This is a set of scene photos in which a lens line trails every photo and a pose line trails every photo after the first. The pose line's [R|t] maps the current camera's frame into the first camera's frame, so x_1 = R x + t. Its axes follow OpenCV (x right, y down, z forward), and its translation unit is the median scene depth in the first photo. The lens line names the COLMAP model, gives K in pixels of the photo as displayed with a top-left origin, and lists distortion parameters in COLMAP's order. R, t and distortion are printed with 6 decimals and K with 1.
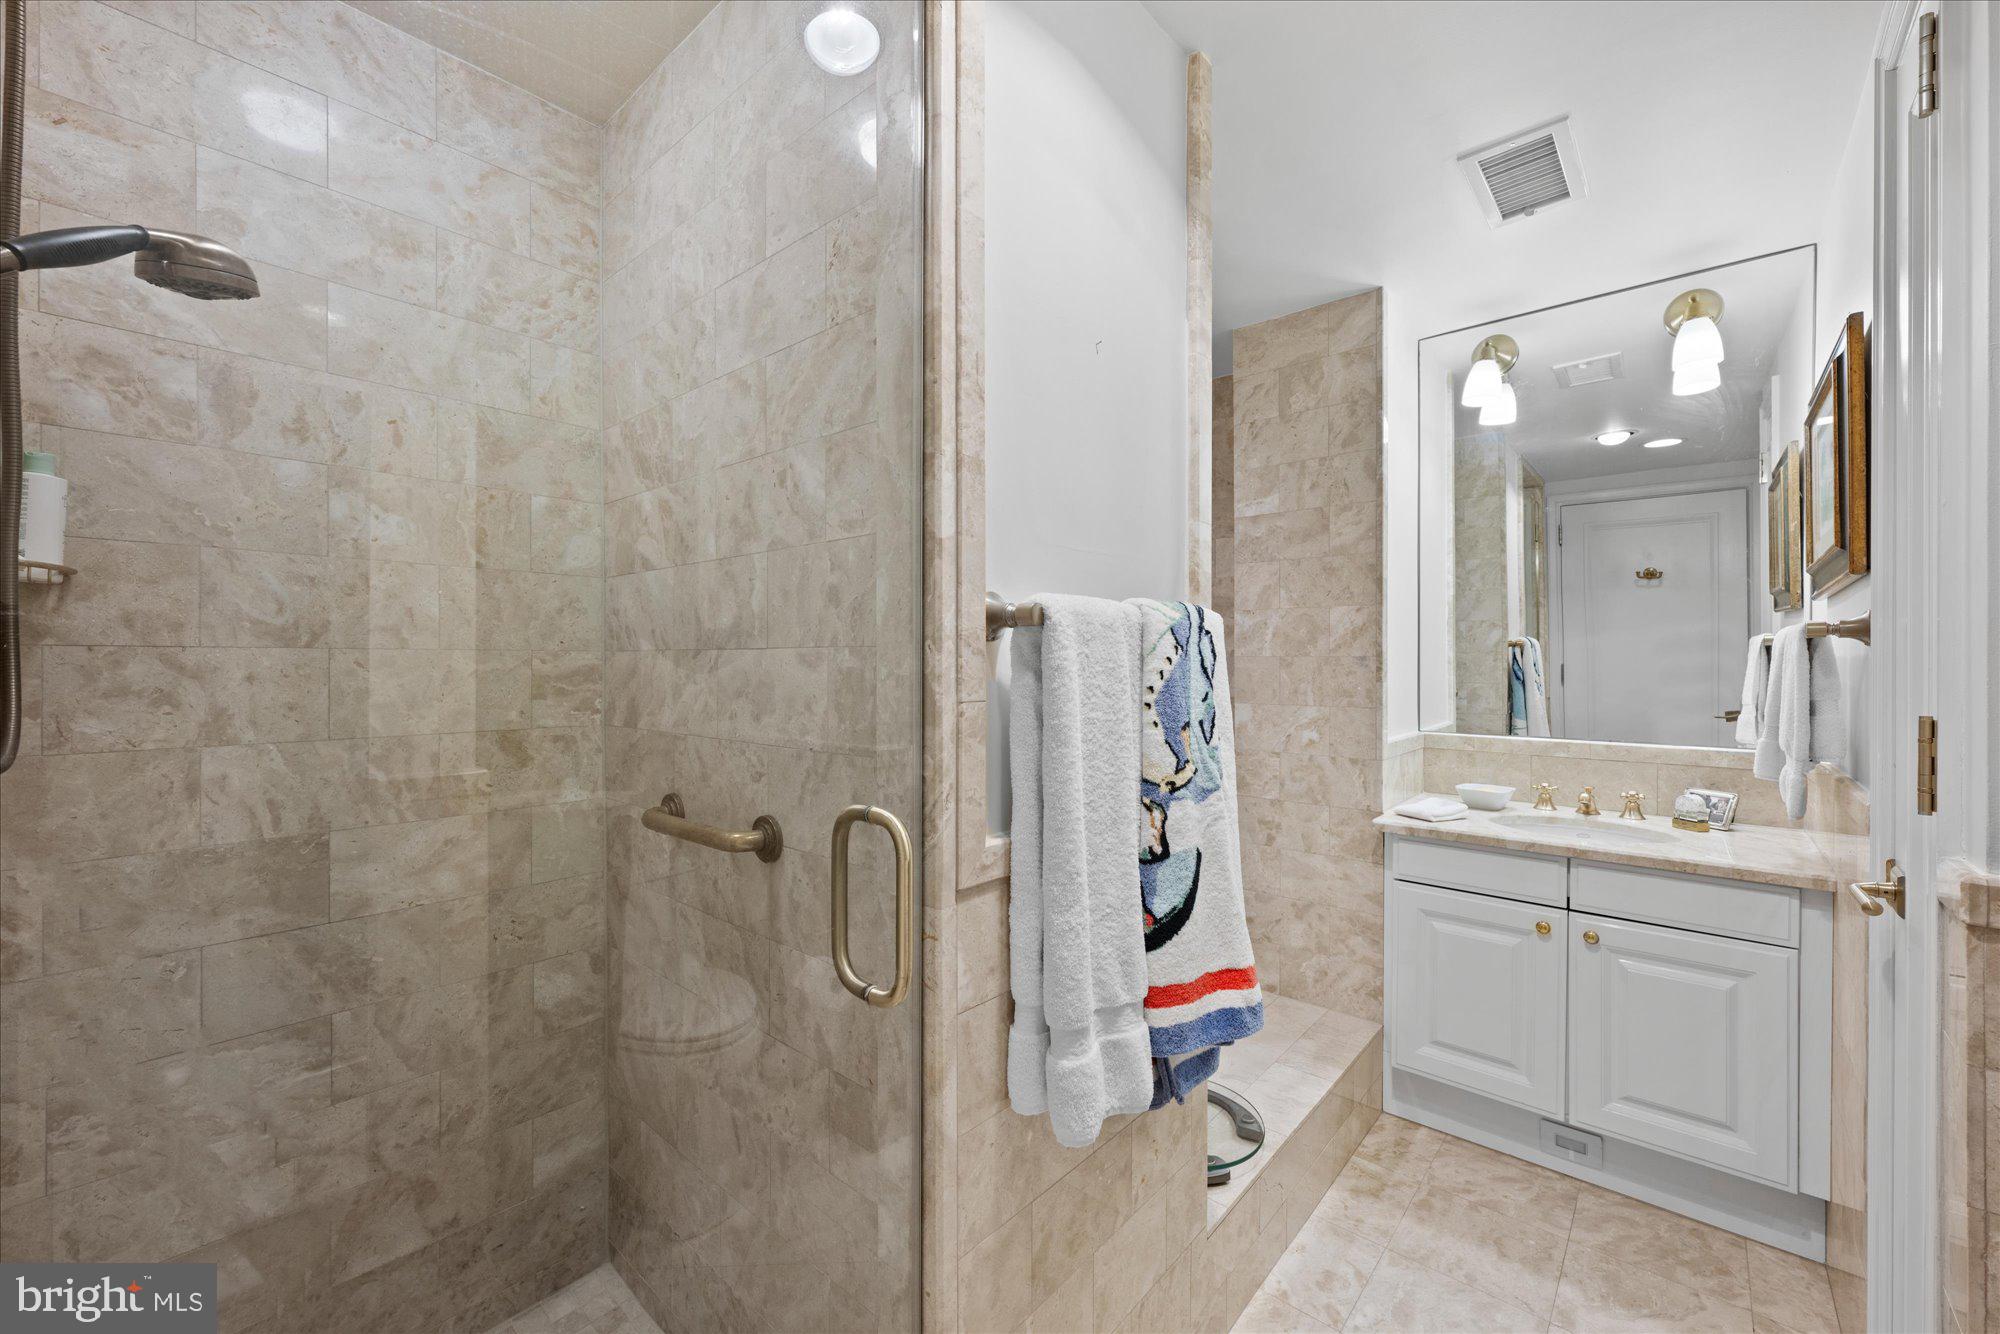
lens RADIAL K [[790.8, 0, 1000.6], [0, 790.8, 658.6], [0, 0, 1]] dist [0.001984, 0.000030]
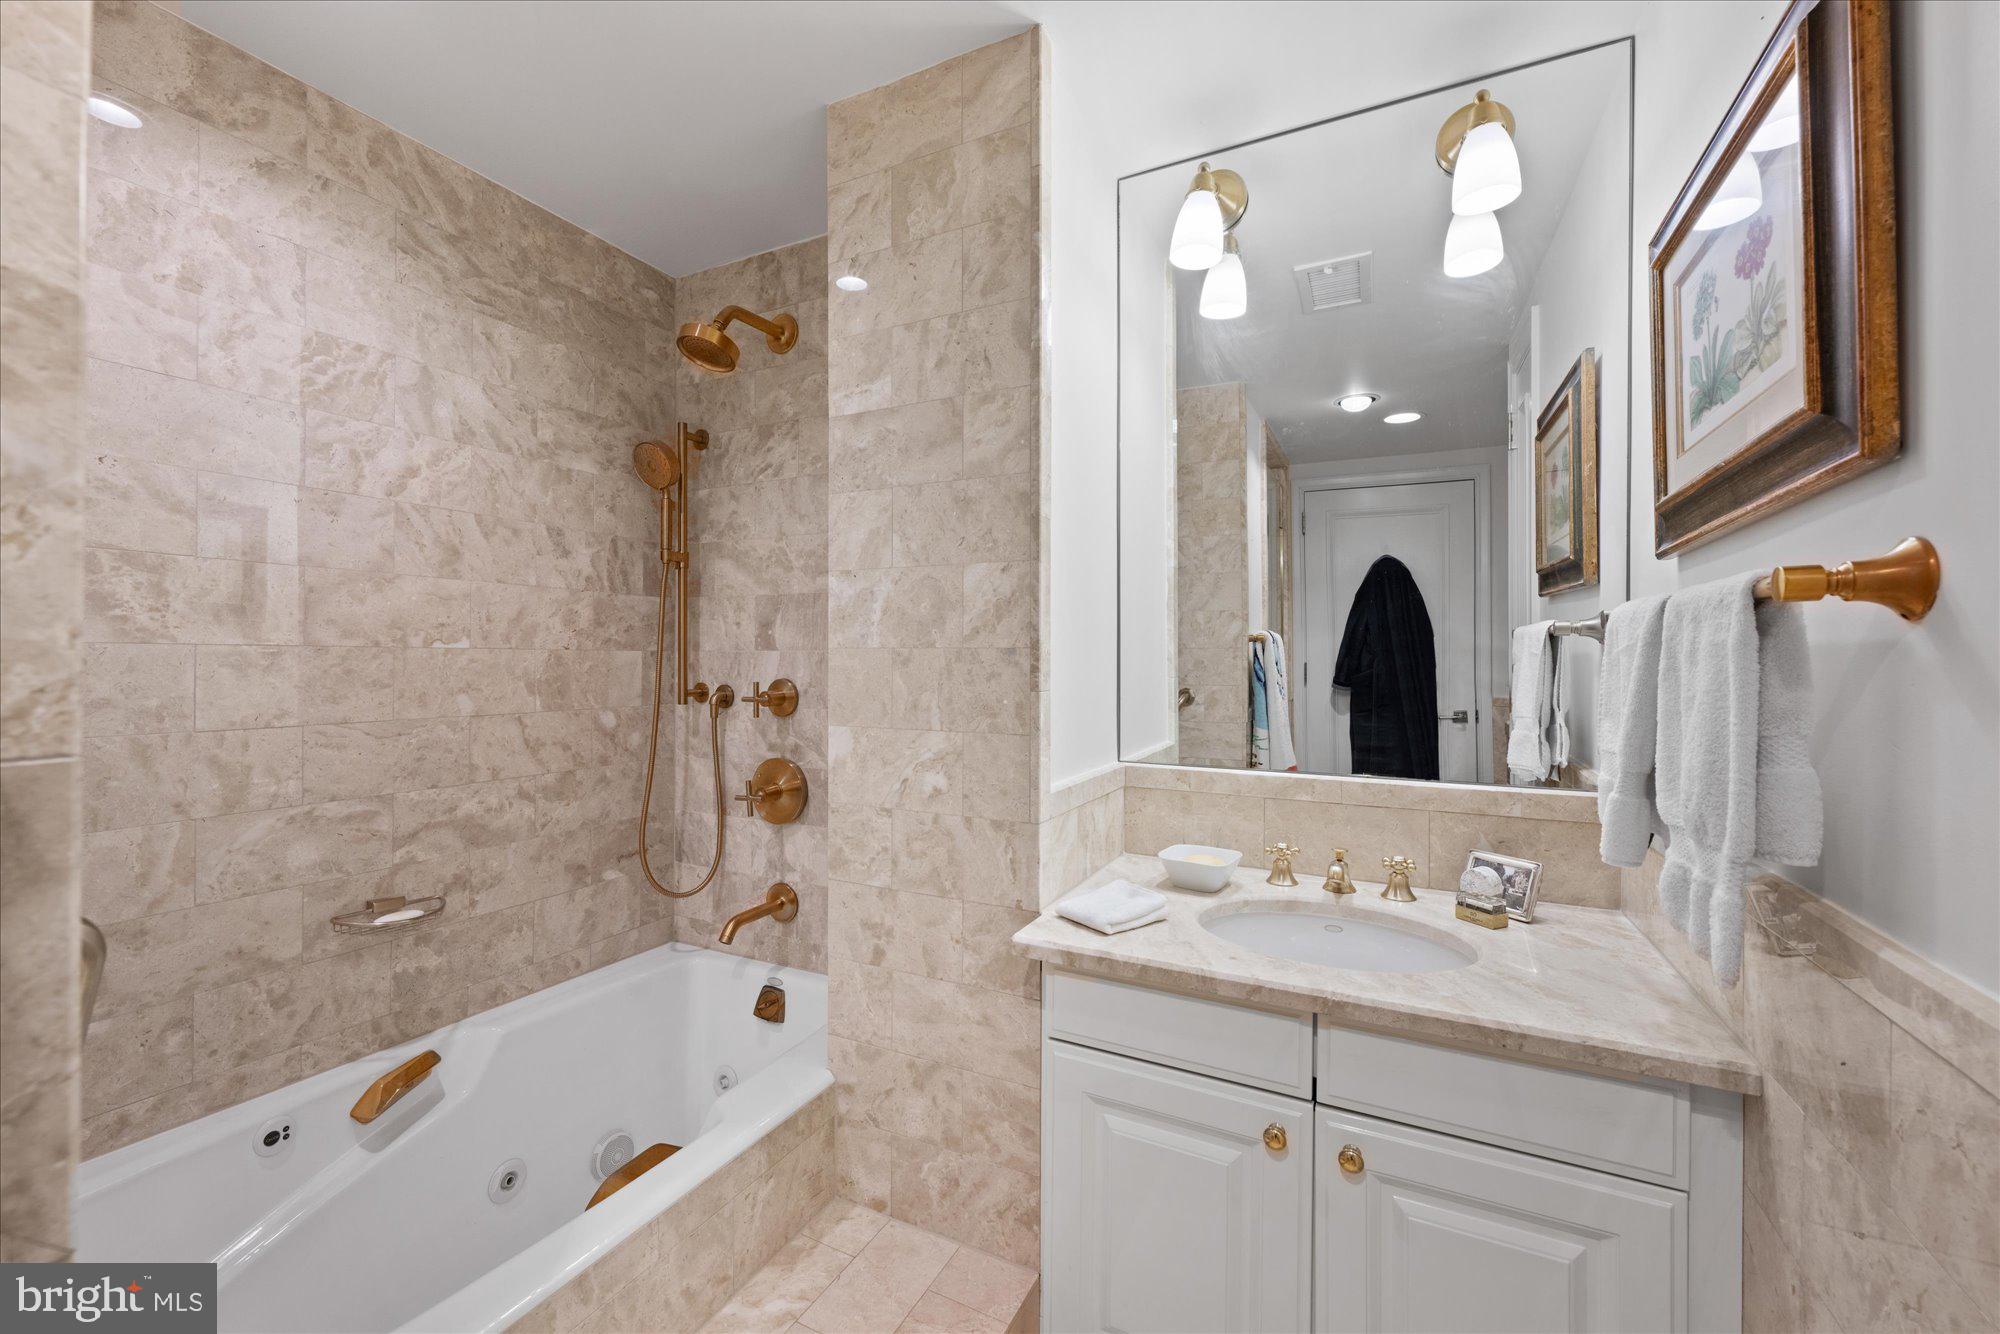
lens RADIAL K [[796.8, 0, 999.5], [0, 796.8, 647.5], [0, 0, 1]] dist [0.001161, 0.000359]
pose [[0.968745, 0.006773, 0.247965, 0.180022], [-0.003794, 0.999915, -0.012489, 0.002691], [-0.248028, 0.011158, 0.968689, 0.253155]]
